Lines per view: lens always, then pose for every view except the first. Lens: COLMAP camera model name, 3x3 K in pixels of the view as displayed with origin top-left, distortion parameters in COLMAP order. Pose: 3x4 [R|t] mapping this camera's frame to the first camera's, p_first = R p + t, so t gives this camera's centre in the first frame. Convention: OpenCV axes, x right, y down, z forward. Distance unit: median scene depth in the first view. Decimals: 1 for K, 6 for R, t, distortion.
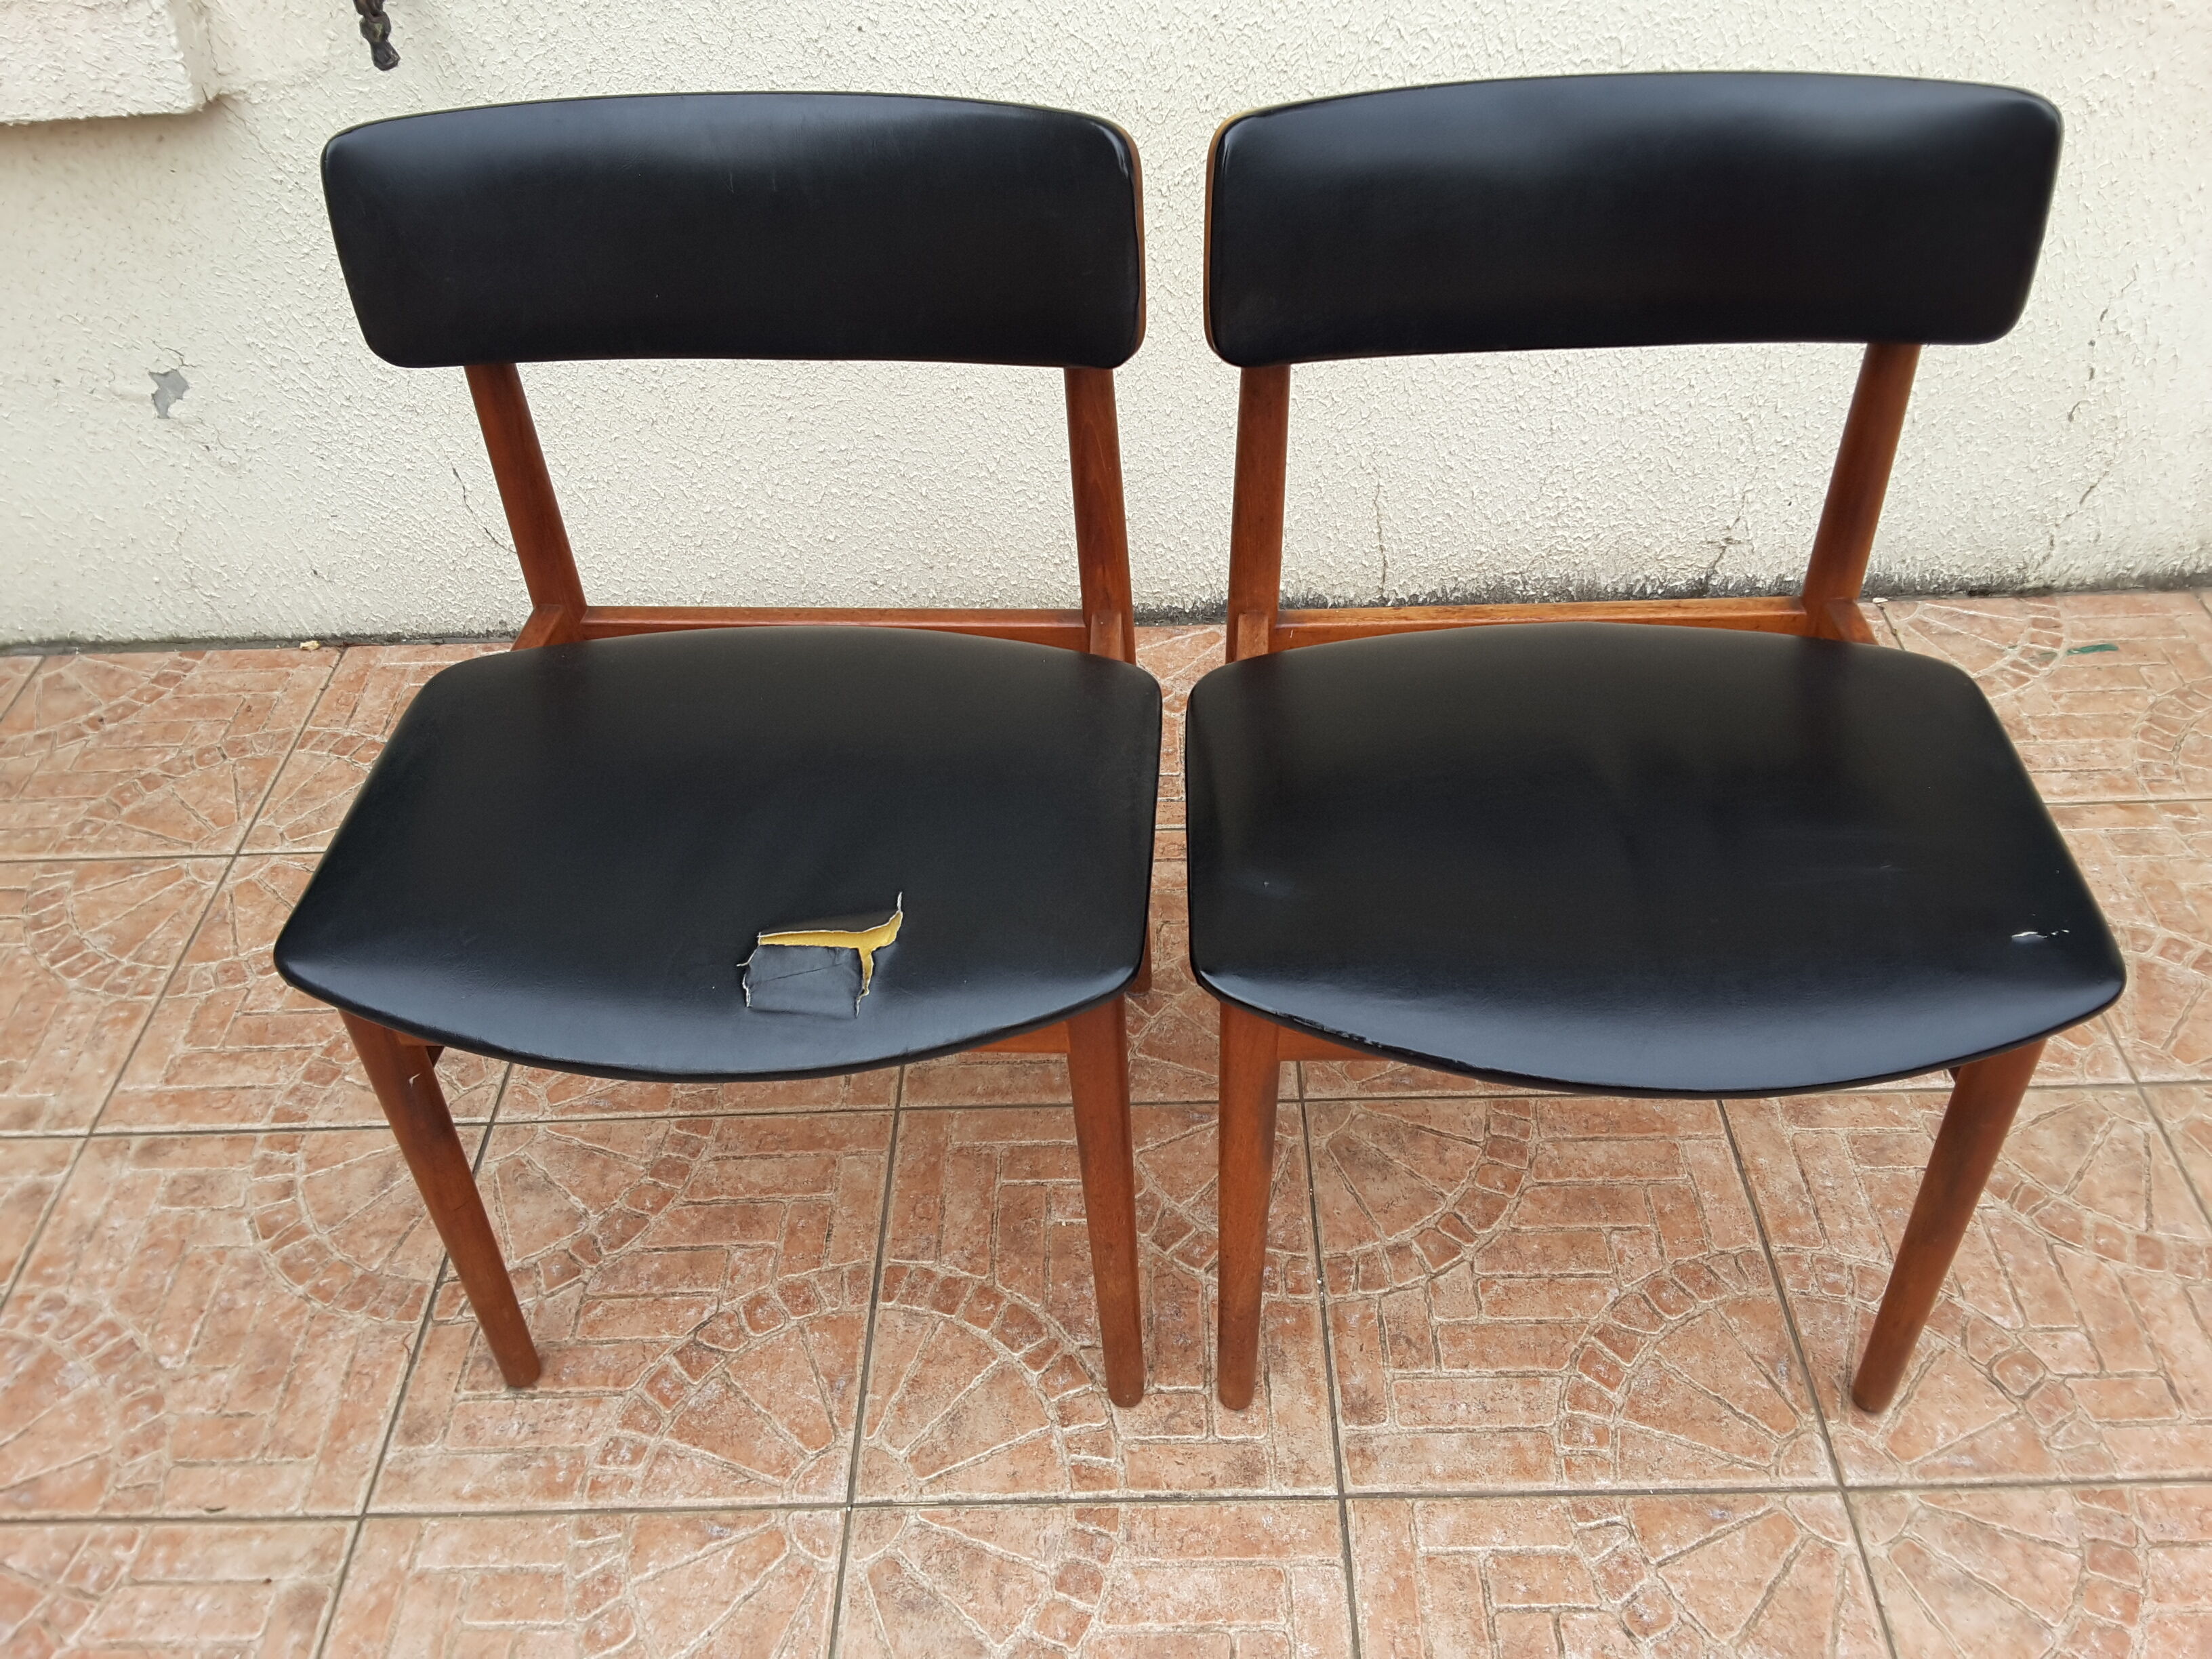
lens RADIAL K [[1786.4, 0, 1113.9], [0, 1786.4, 799.2], [0, 0, 1]] dist [0.118017, -0.192096]
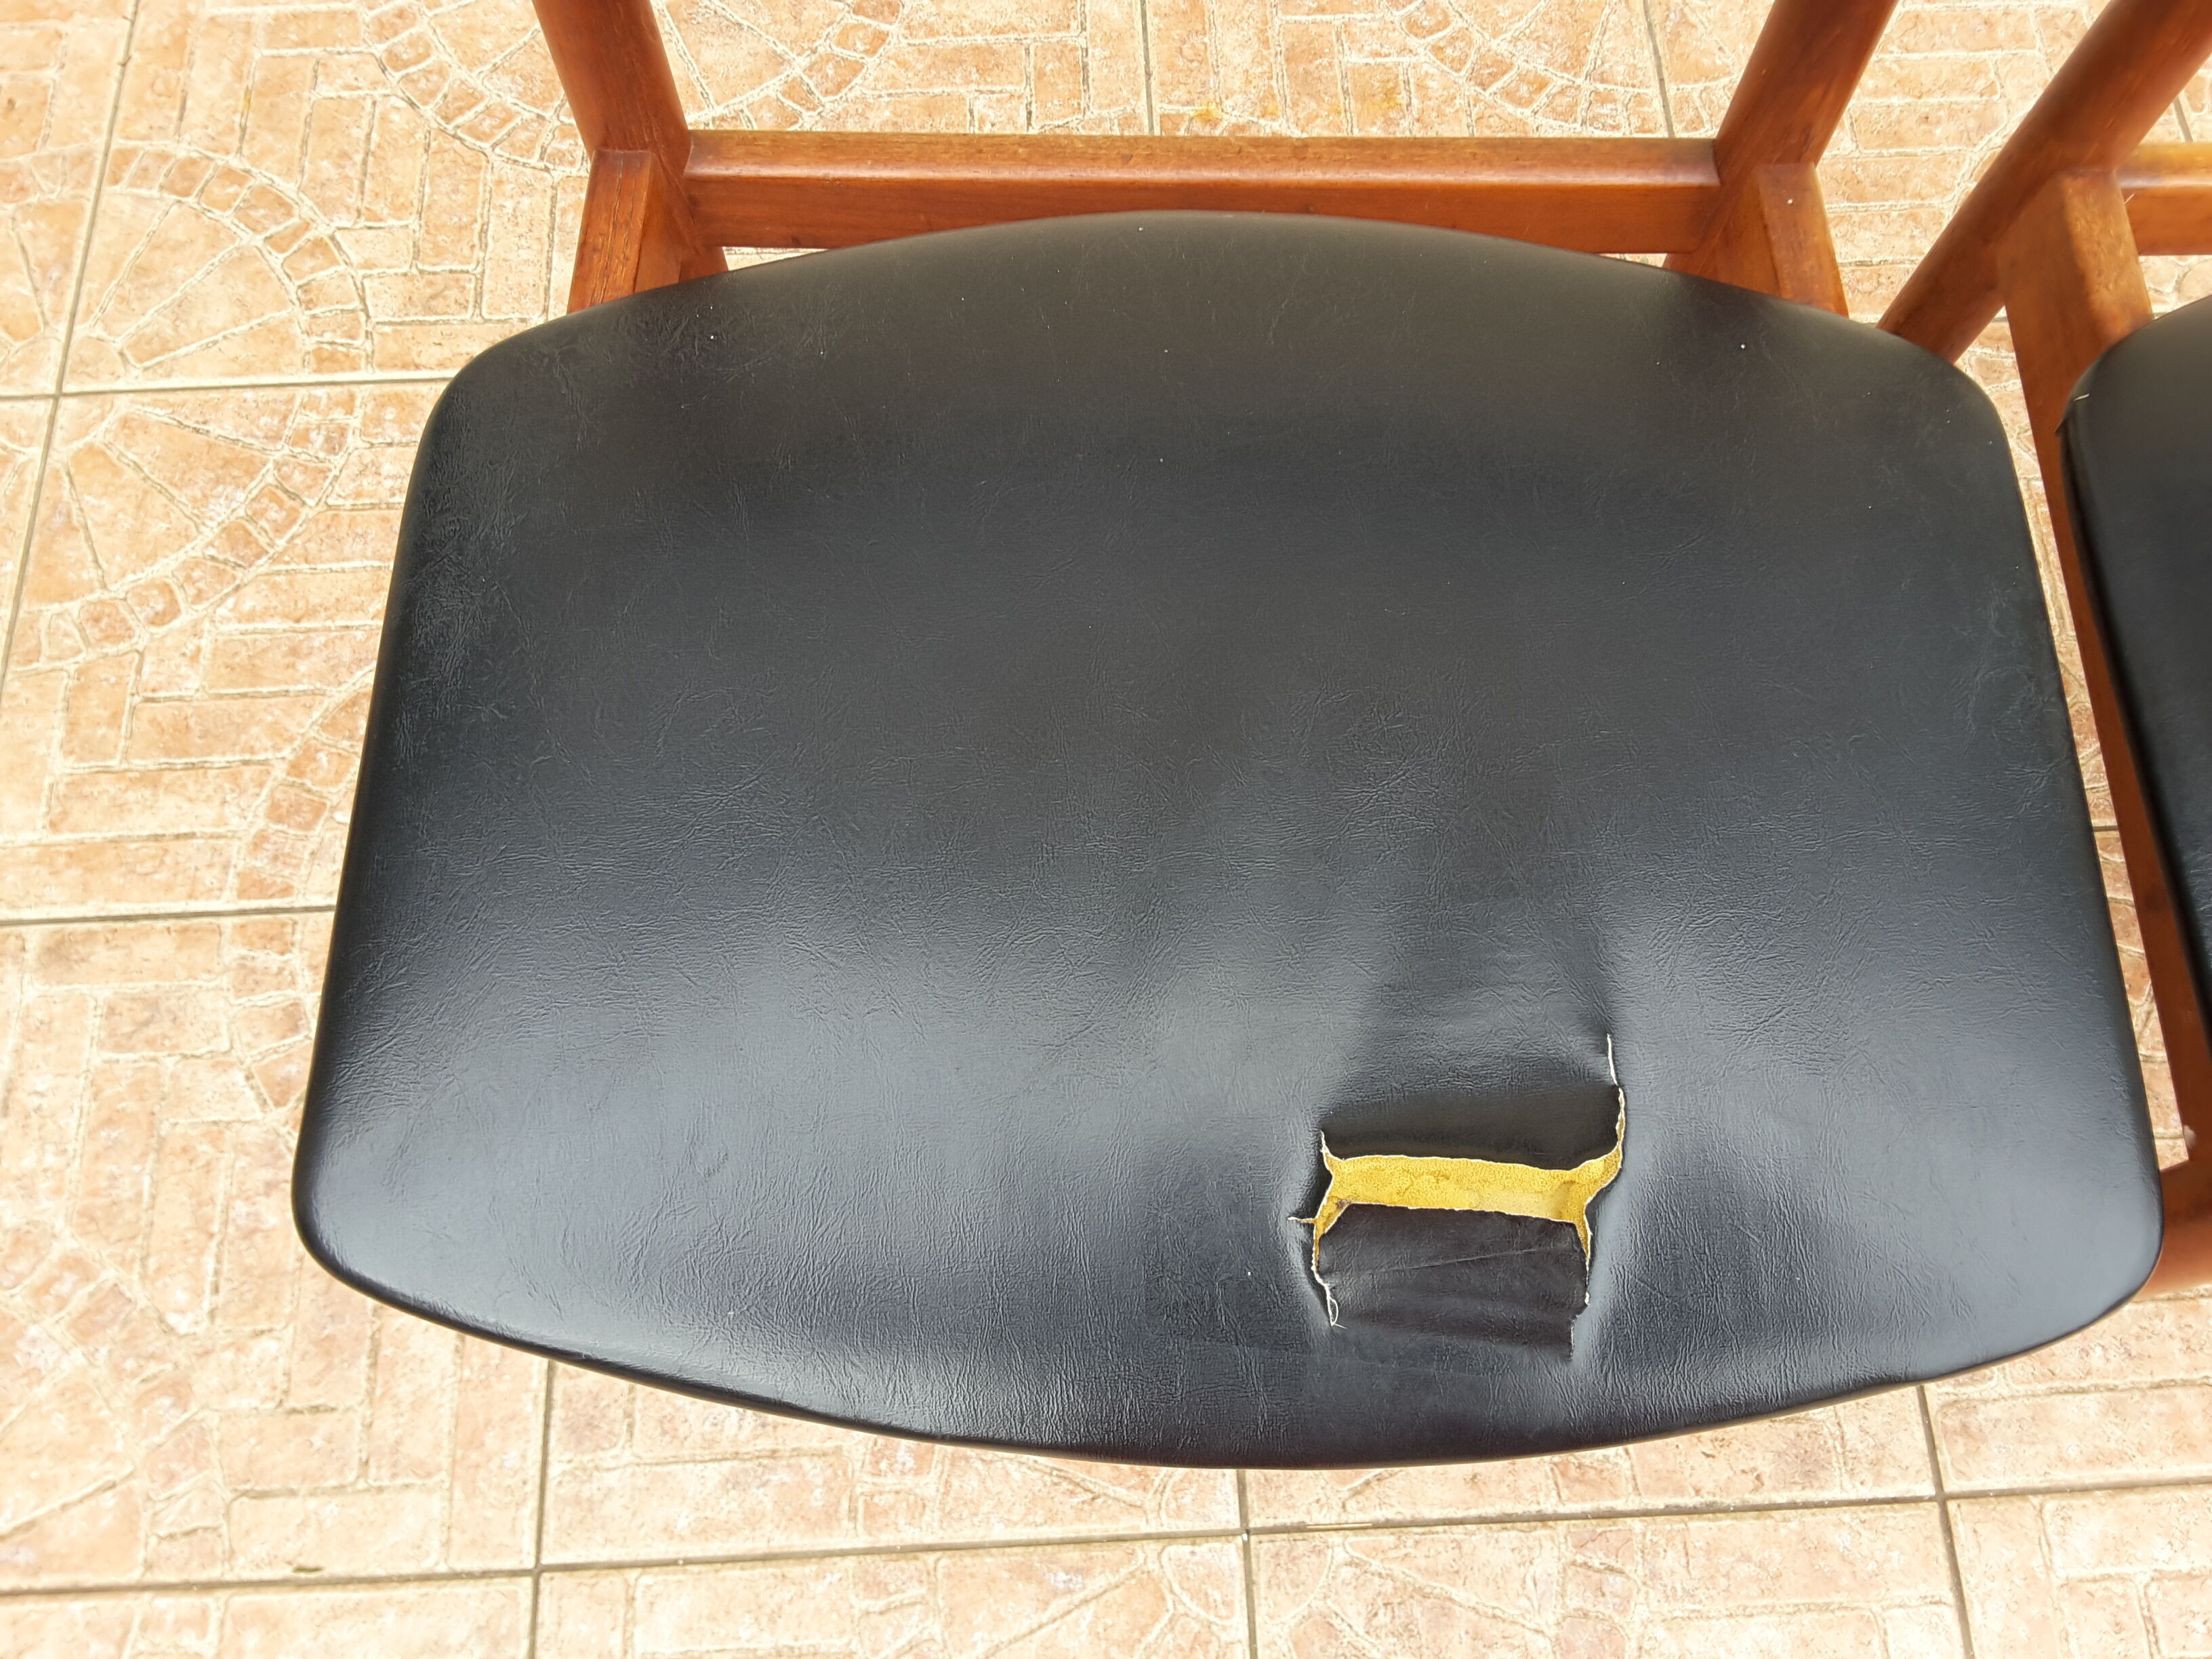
lens RADIAL K [[1786.4, 0, 1133.5], [0, 1786.4, 799.2], [0, 0, 1]] dist [0.118017, -0.192096]
pose [[0.997717, -0.032671, 0.059113, -0.200007], [0.002515, 0.892584, 0.450874, -0.161830], [-0.067493, -0.449696, 0.890628, 0.458621]]
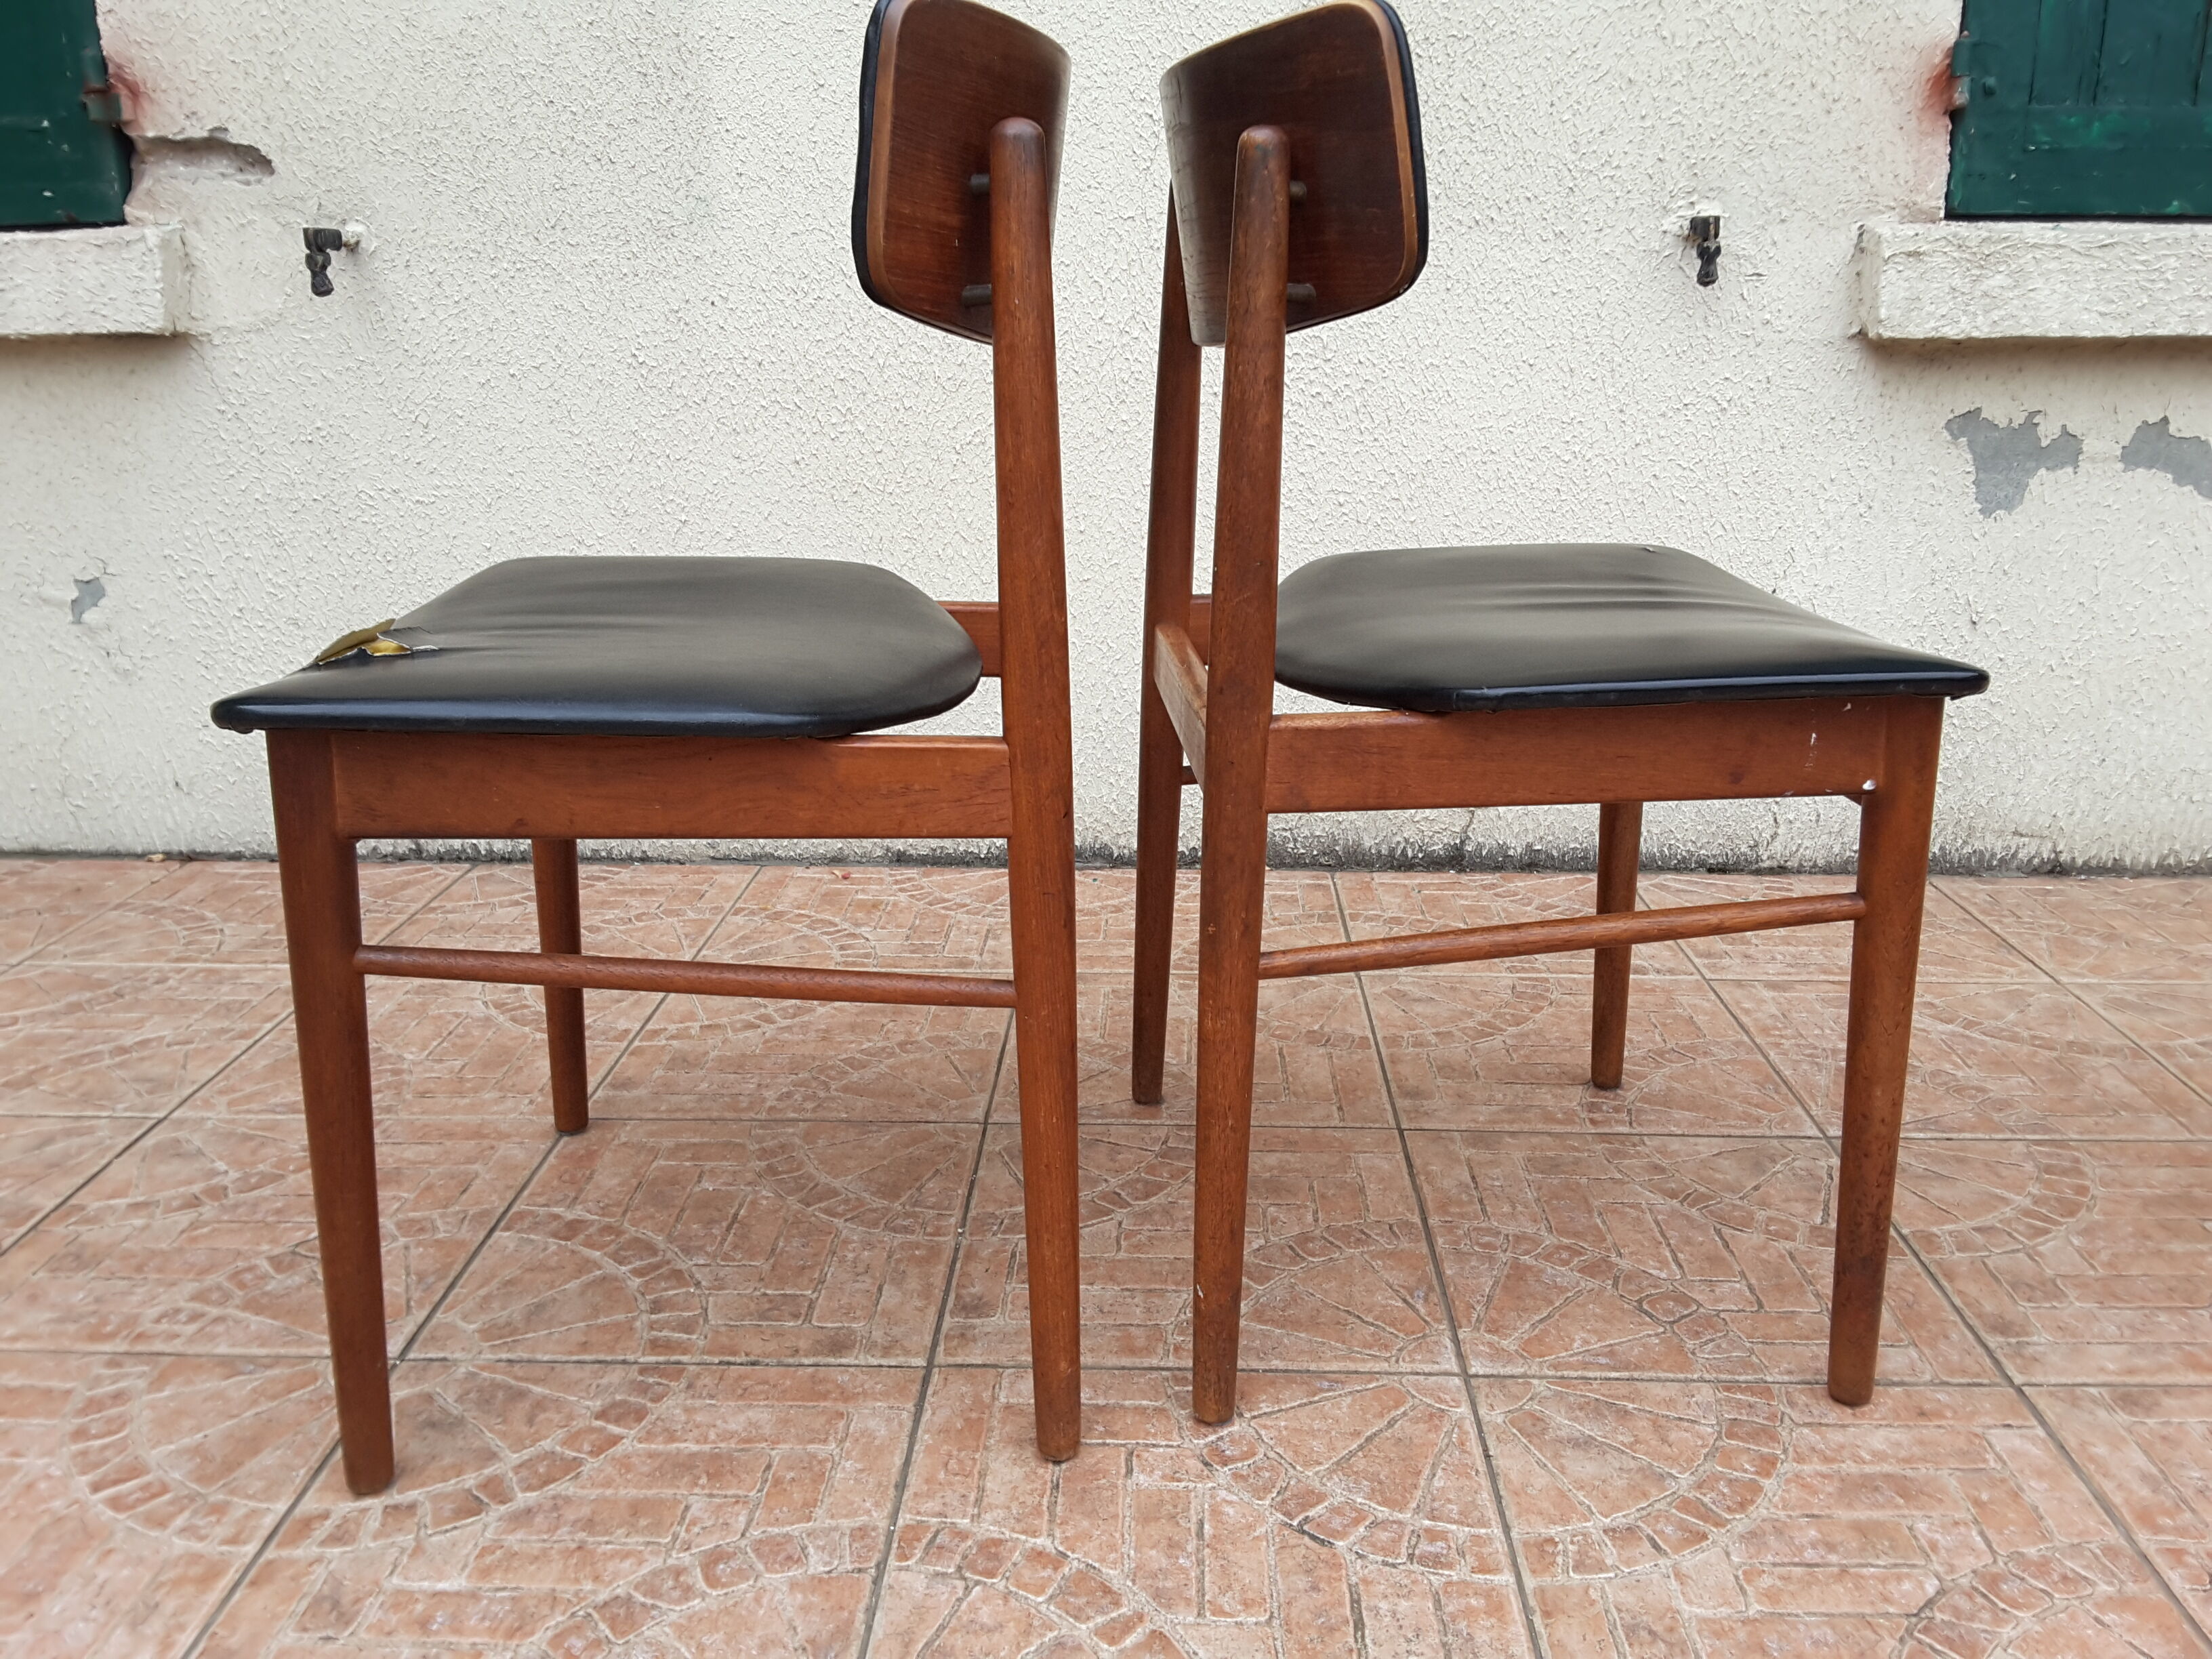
lens RADIAL K [[1786.4, 0, 1108.9], [0, 1786.4, 804.3], [0, 0, 1]] dist [0.118017, -0.192096]
pose [[0.998684, 0.045124, -0.024373, 0.203855], [-0.051232, 0.899461, -0.433987, 0.469494], [0.002339, 0.434665, 0.900589, 0.038600]]
